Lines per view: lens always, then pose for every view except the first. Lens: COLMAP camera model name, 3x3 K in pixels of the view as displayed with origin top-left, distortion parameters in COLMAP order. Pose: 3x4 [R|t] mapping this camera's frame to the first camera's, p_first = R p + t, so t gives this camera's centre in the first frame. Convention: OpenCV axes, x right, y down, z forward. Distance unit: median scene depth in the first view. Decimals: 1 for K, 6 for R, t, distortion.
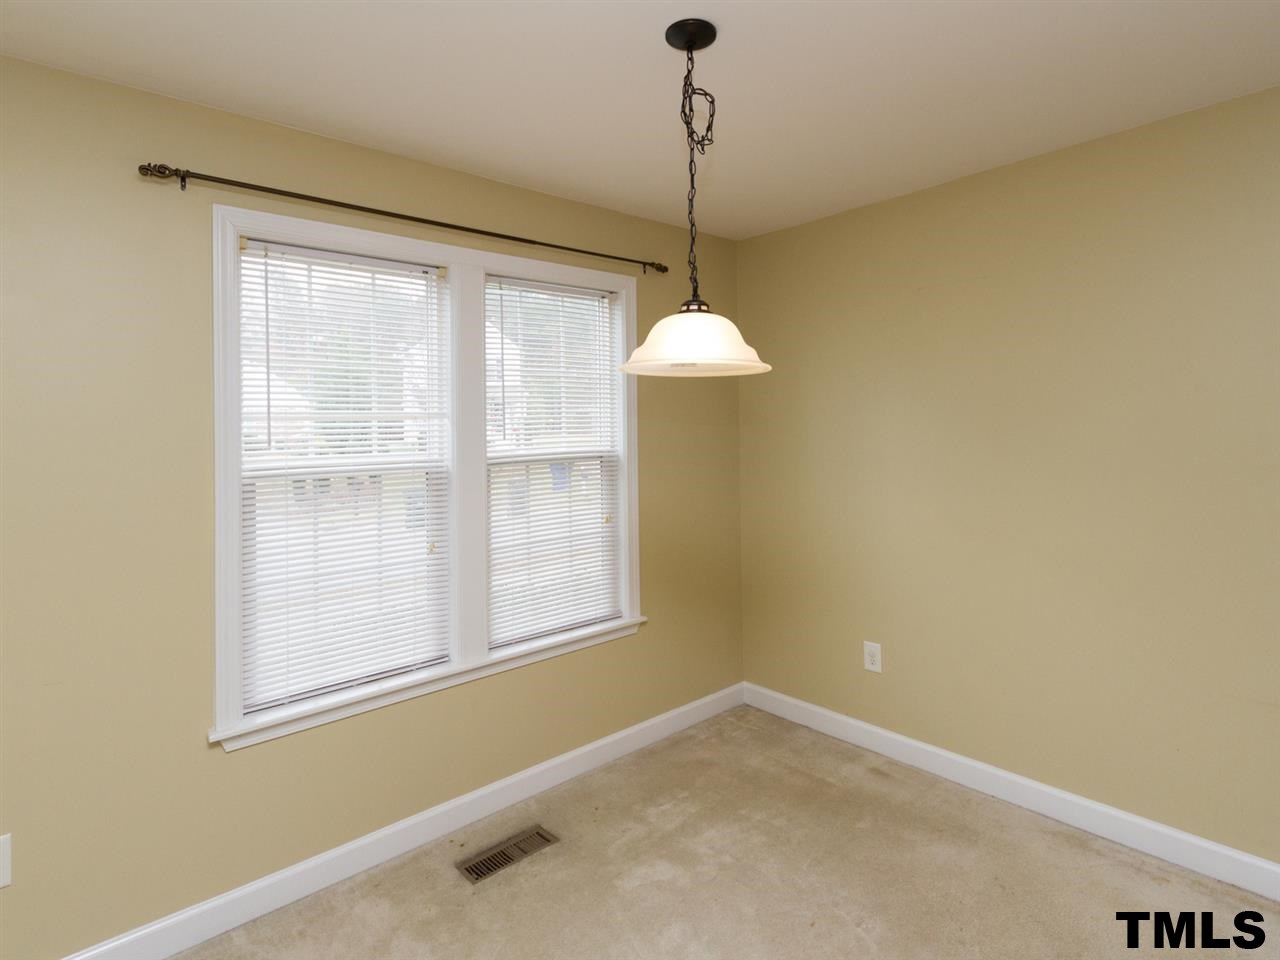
lens RADIAL K [[651.3, 0, 638.0], [0, 651.3, 412.8], [0, 0, 1]] dist [-0.004966, -0.001305]
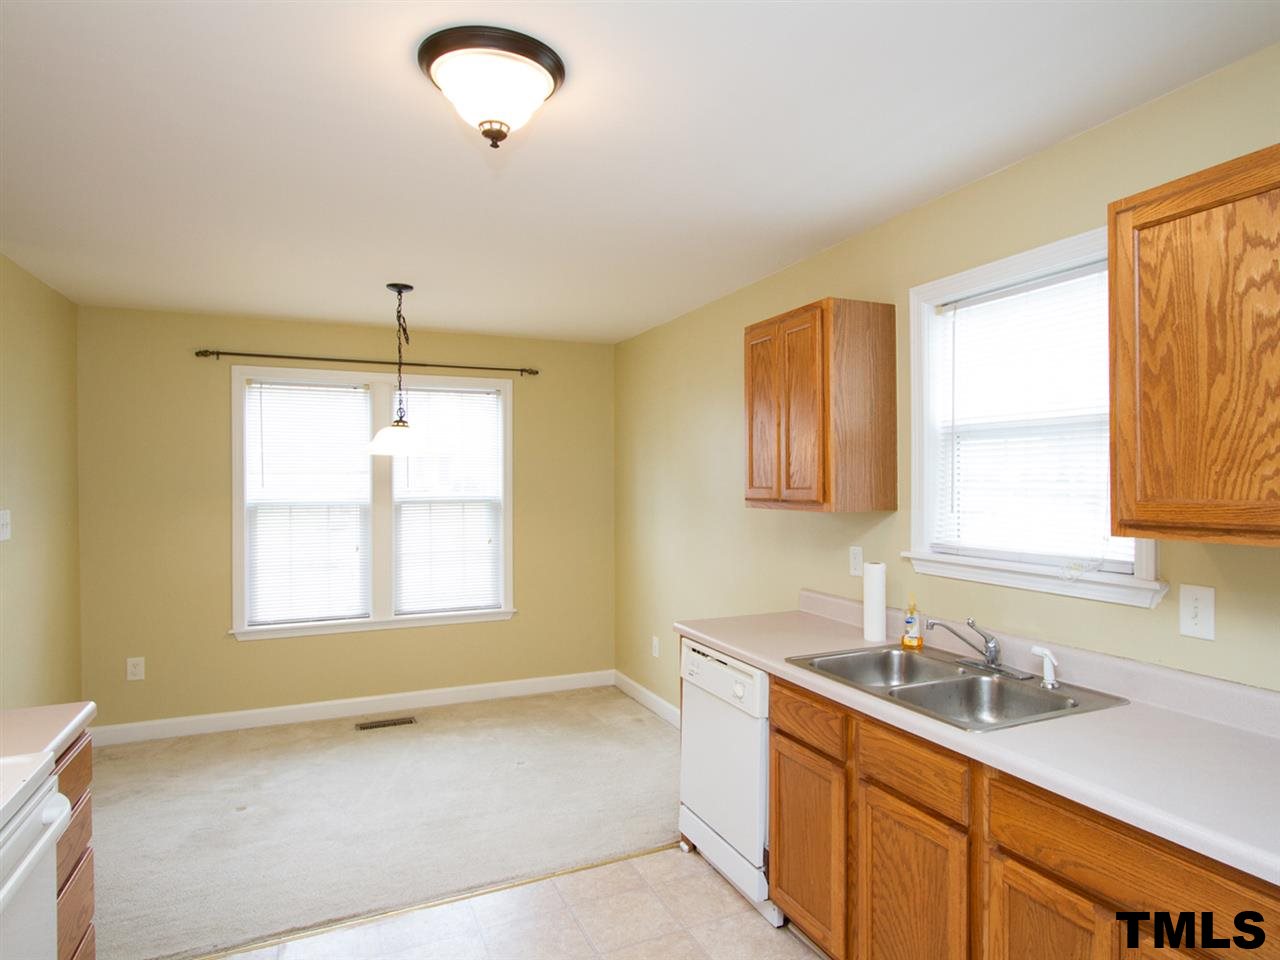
lens RADIAL K [[703.3, 0, 648.1], [0, 703.3, 480.6], [0, 0, 1]] dist [-0.003401, -0.000185]
pose [[0.961699, 0.020042, -0.273373, 0.880572], [-0.012292, 0.999473, 0.030032, -0.039464], [0.273831, -0.025521, 0.961439, -0.546401]]
